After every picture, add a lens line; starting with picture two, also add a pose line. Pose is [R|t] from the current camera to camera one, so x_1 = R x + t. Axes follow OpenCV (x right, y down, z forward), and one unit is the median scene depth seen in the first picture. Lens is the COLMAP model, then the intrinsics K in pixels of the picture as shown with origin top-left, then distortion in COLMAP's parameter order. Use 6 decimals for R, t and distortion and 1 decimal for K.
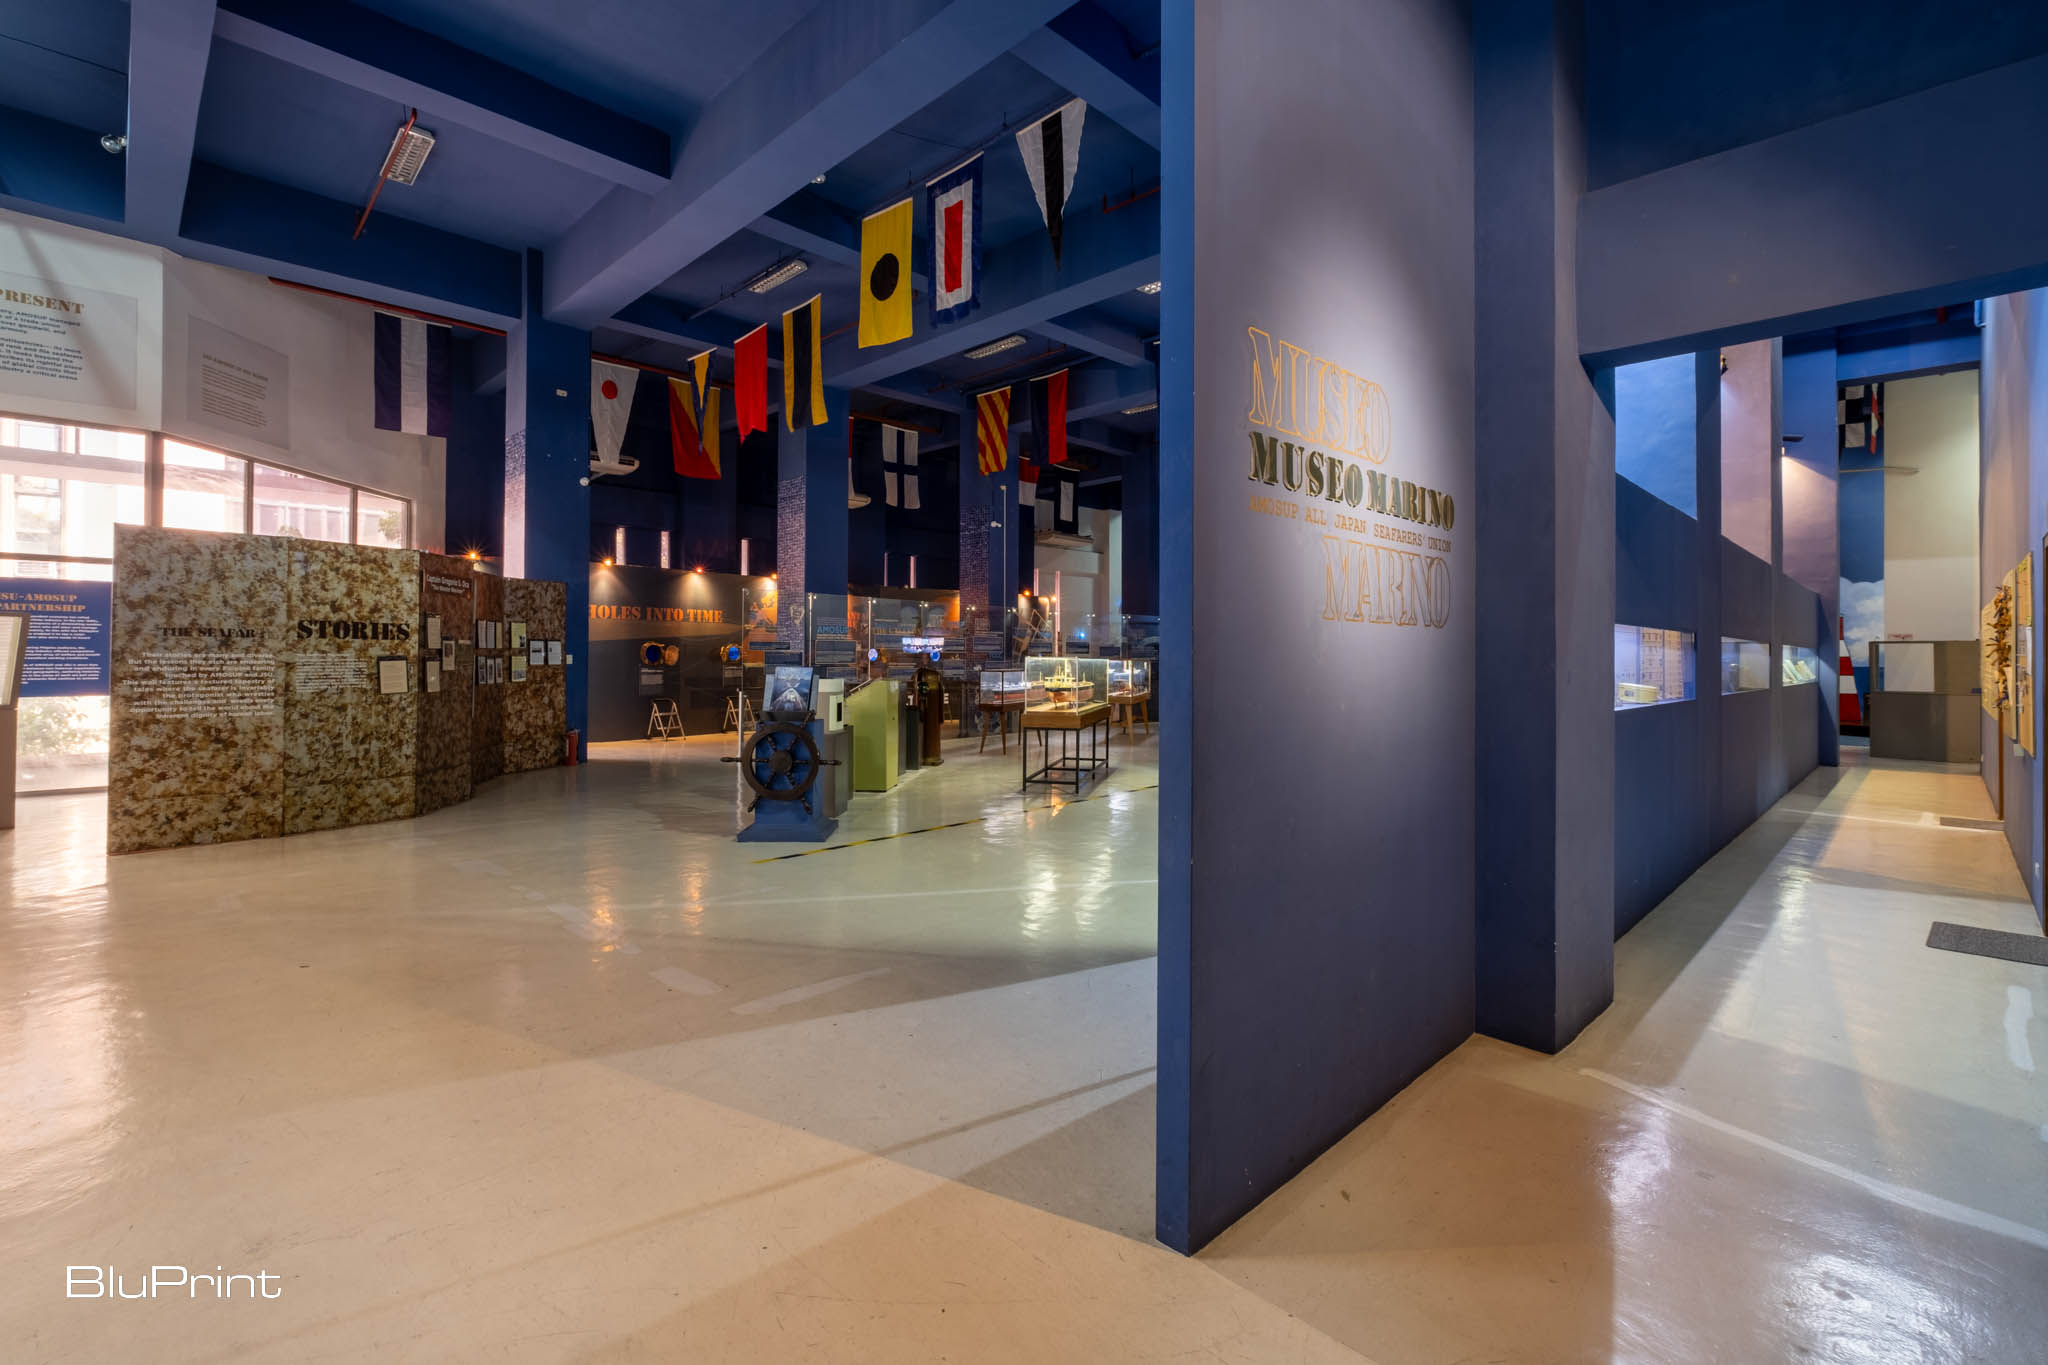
lens RADIAL K [[898.3, 0, 990.1], [0, 898.3, 647.8], [0, 0, 1]] dist [-0.006808, -0.000010]
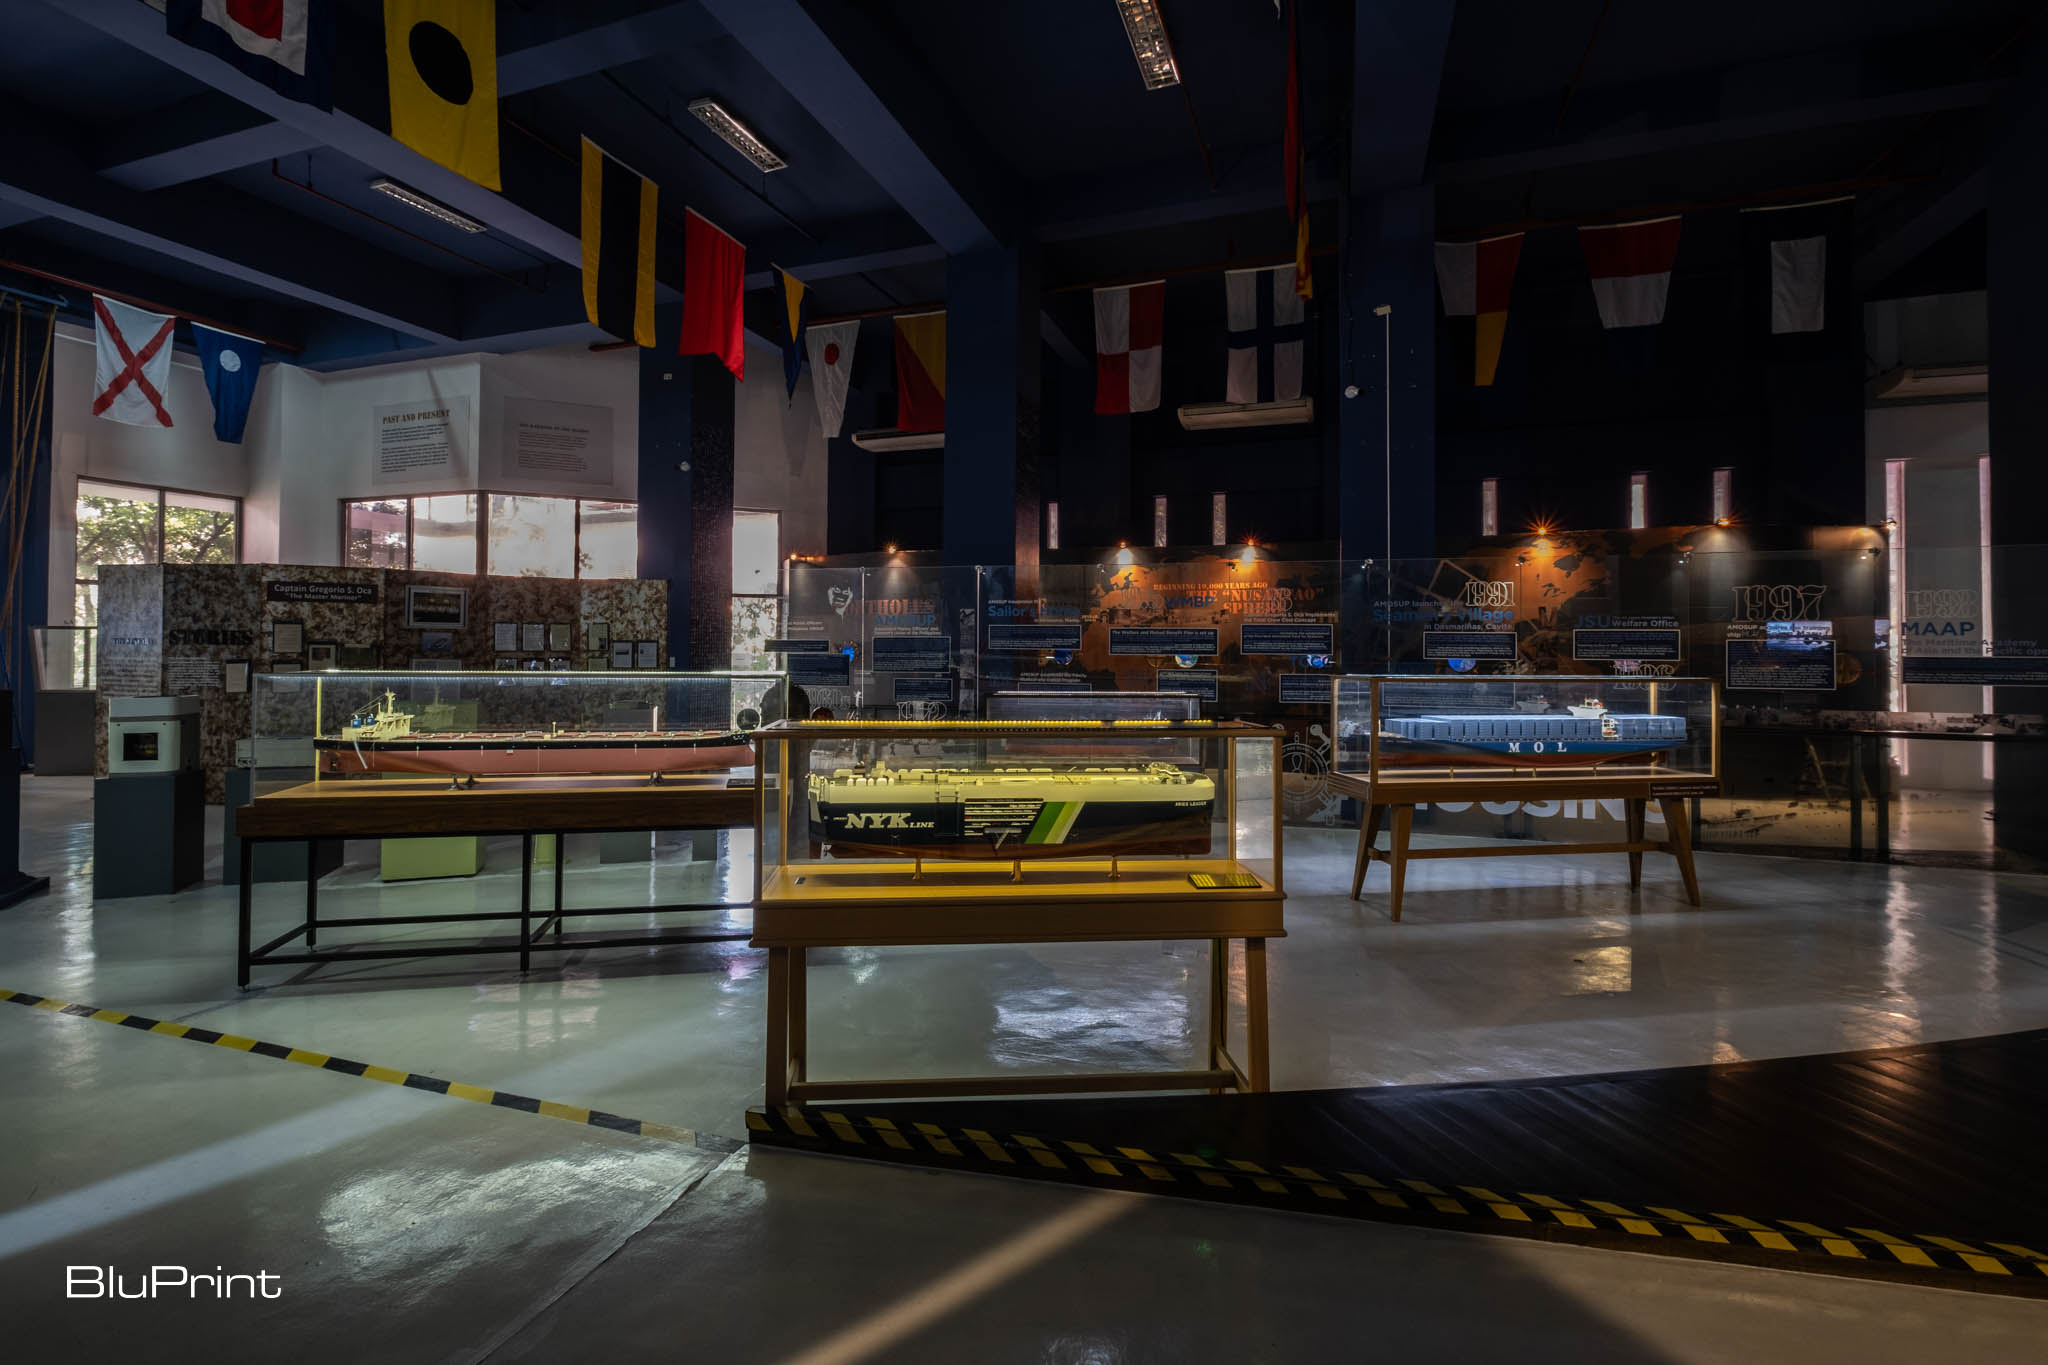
lens RADIAL K [[898.3, 0, 1023.7], [0, 898.3, 637.8], [0, 0, 1]] dist [-0.006808, -0.000010]
pose [[0.452333, -0.010635, -0.891786, 0.449358], [0.006010, 0.999943, -0.008876, -0.001180], [0.891829, -0.001345, 0.452371, 0.782056]]
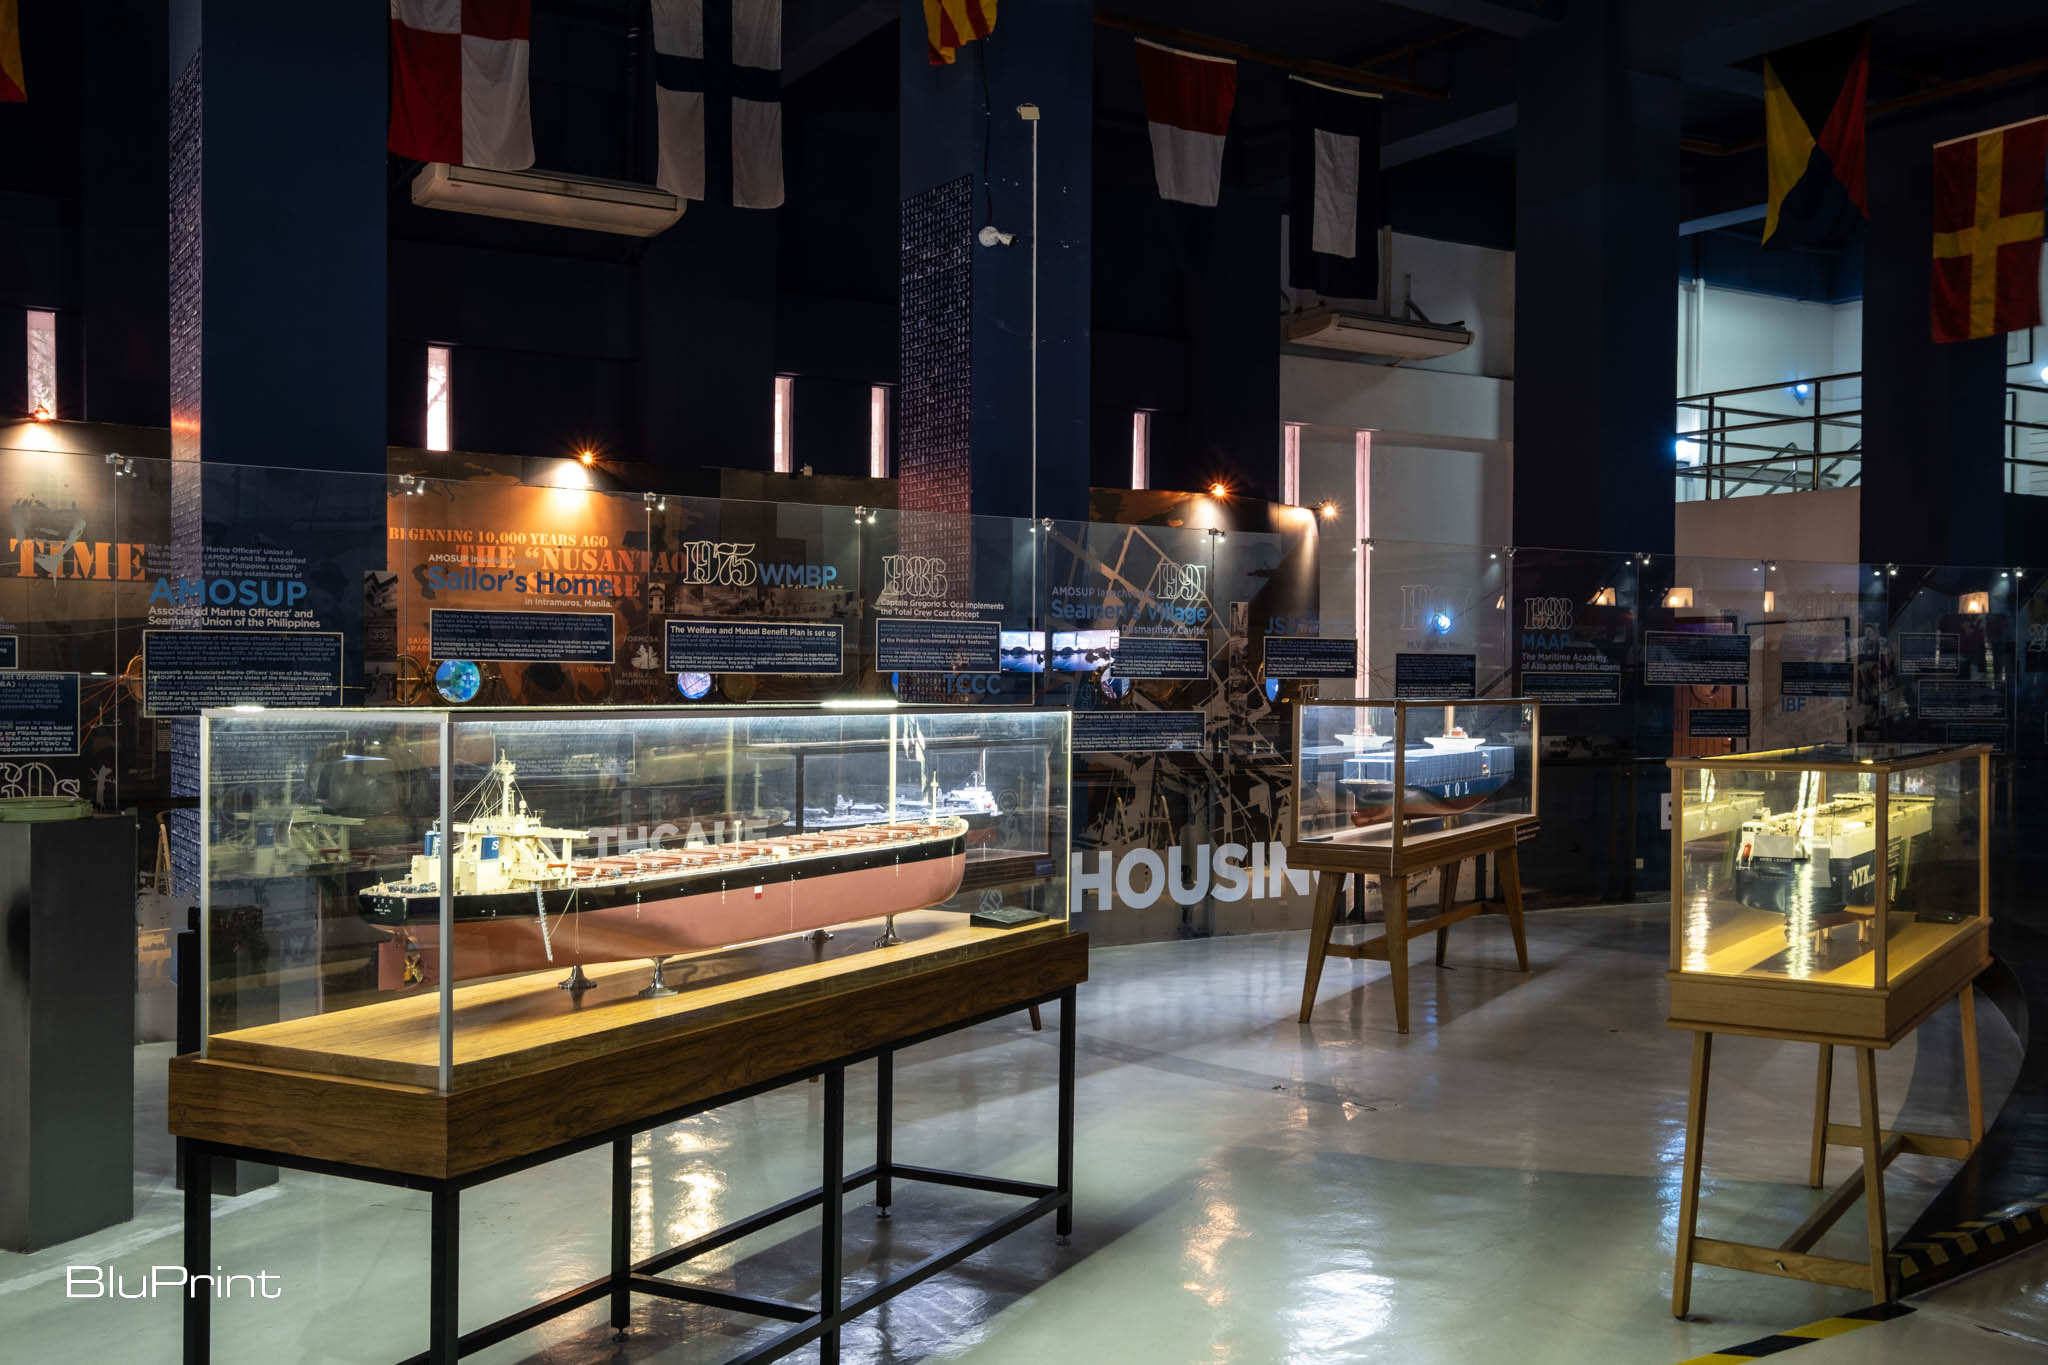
lens RADIAL K [[1910.1, 0, 963.0], [0, 1910.1, 725.8], [0, 0, 1]] dist [-0.004530, 0.000000]
pose [[0.973225, 0.006836, -0.229755, 0.176857], [0.001368, 0.999368, 0.035533, -0.000018], [0.229853, -0.034896, 0.972600, 0.484681]]
